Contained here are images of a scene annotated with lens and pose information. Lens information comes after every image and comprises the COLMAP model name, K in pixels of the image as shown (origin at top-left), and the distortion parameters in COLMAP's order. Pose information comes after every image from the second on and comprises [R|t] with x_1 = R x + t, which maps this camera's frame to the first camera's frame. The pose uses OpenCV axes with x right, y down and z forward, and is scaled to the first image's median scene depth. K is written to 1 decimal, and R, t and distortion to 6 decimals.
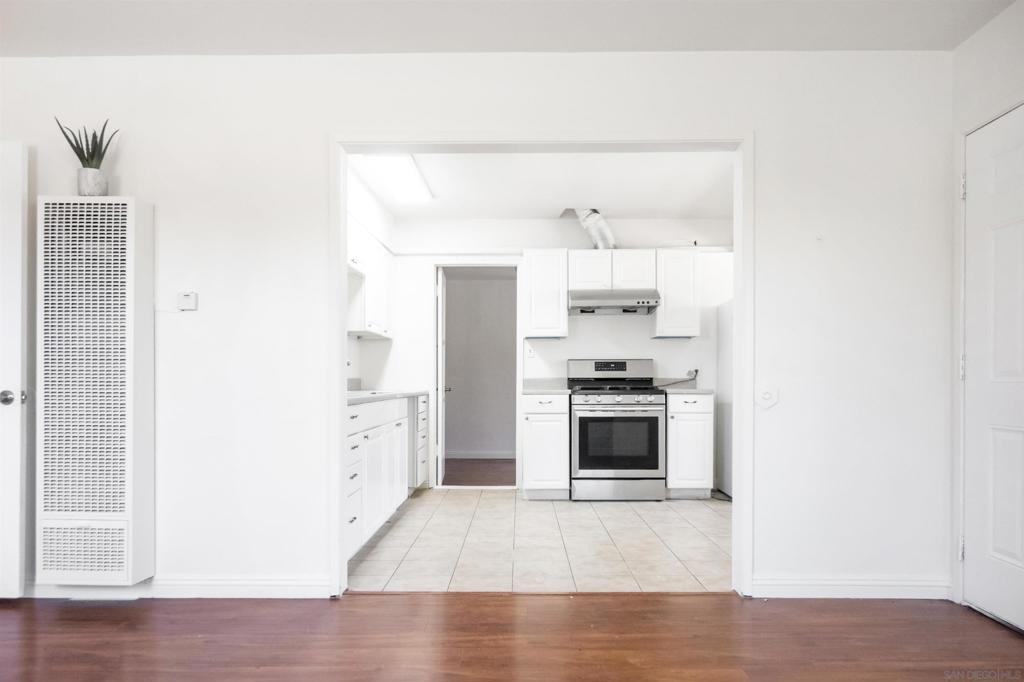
lens RADIAL K [[716.9, 0, 510.3], [0, 716.9, 381.4], [0, 0, 1]] dist [-0.002278, -0.000405]
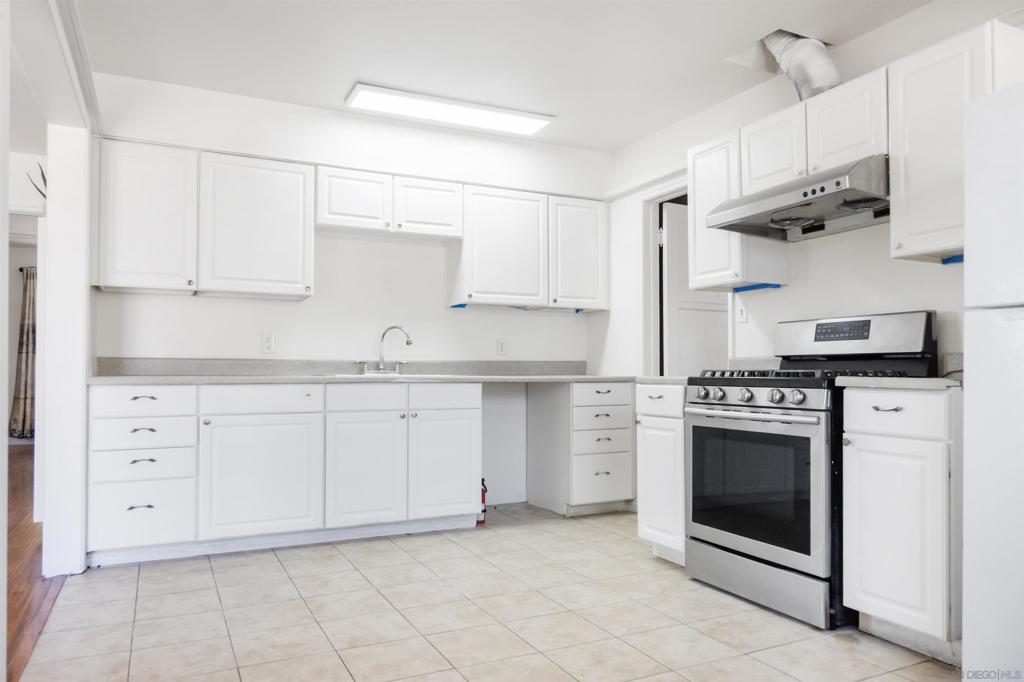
lens RADIAL K [[701.0, 0, 510.0], [0, 701.0, 352.5], [0, 0, 1]] dist [-0.002961, -0.001601]
pose [[0.456731, -0.019070, -0.889401, 0.506133], [-0.002000, 0.999746, -0.022463, 0.005793], [0.889603, 0.012038, 0.456576, 0.622556]]
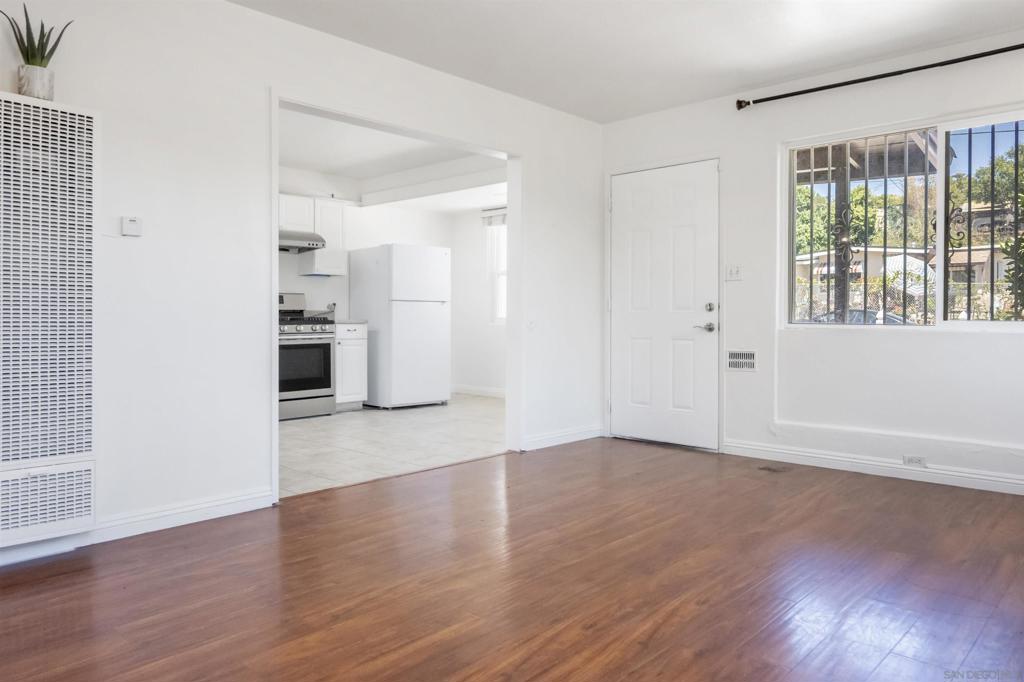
lens RADIAL K [[709.0, 0, 525.1], [0, 709.0, 323.6], [0, 0, 1]] dist [-0.036128, -0.001649]
pose [[0.661725, -0.007438, 0.749710, -0.445620], [-0.001760, 0.999933, 0.011475, 0.003285], [-0.749745, -0.008913, 0.661667, -0.006714]]
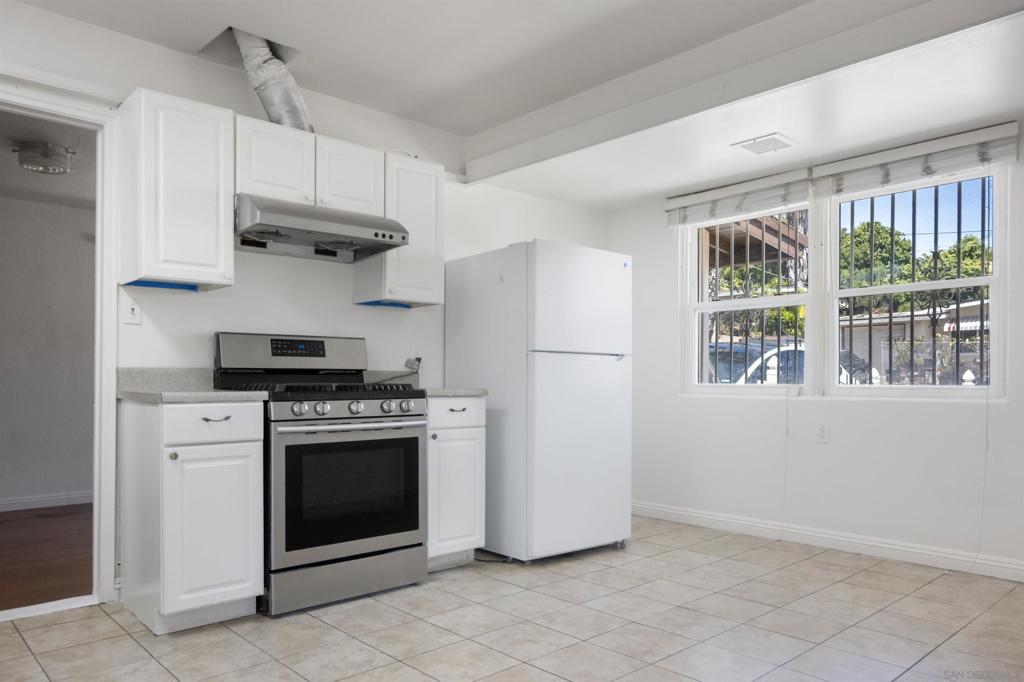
lens RADIAL K [[716.9, 0, 510.3], [0, 716.9, 381.4], [0, 0, 1]] dist [-0.002278, -0.000405]
pose [[0.726745, 0.000810, 0.686907, -0.131721], [-0.005432, 0.999975, 0.004568, 0.001500], [-0.686886, -0.007051, 0.726731, 0.526150]]
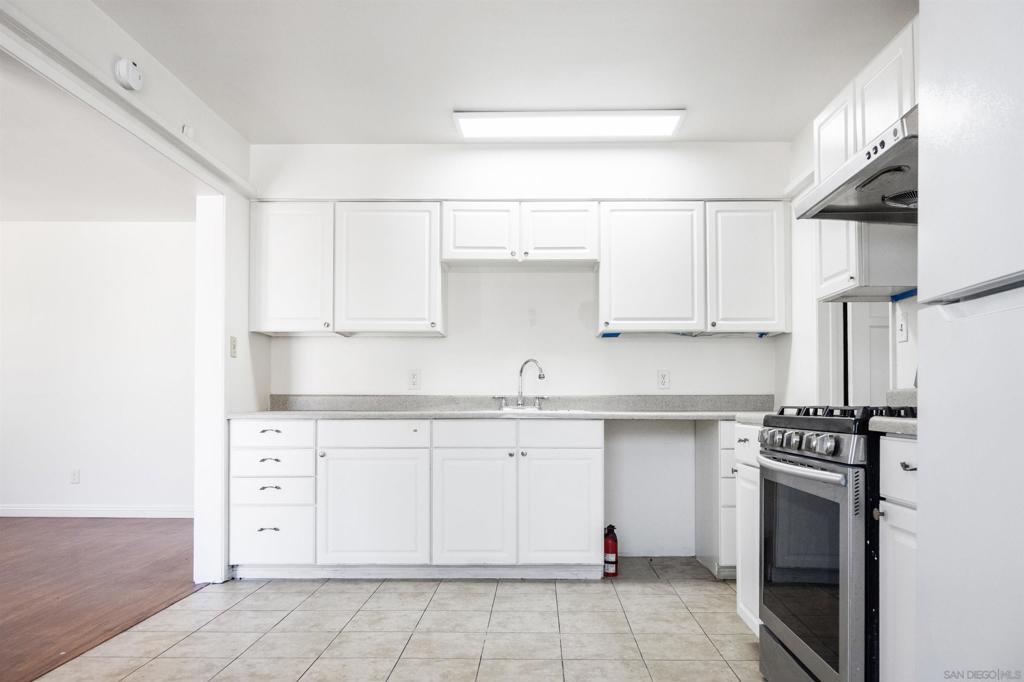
lens RADIAL K [[712.1, 0, 540.8], [0, 712.1, 389.2], [0, 0, 1]] dist [-0.002903, -0.000328]
pose [[0.016537, -0.018139, -0.999699, 0.509348], [0.000009, 0.999835, -0.018141, 0.004374], [0.999863, 0.000291, 0.016534, 0.852748]]
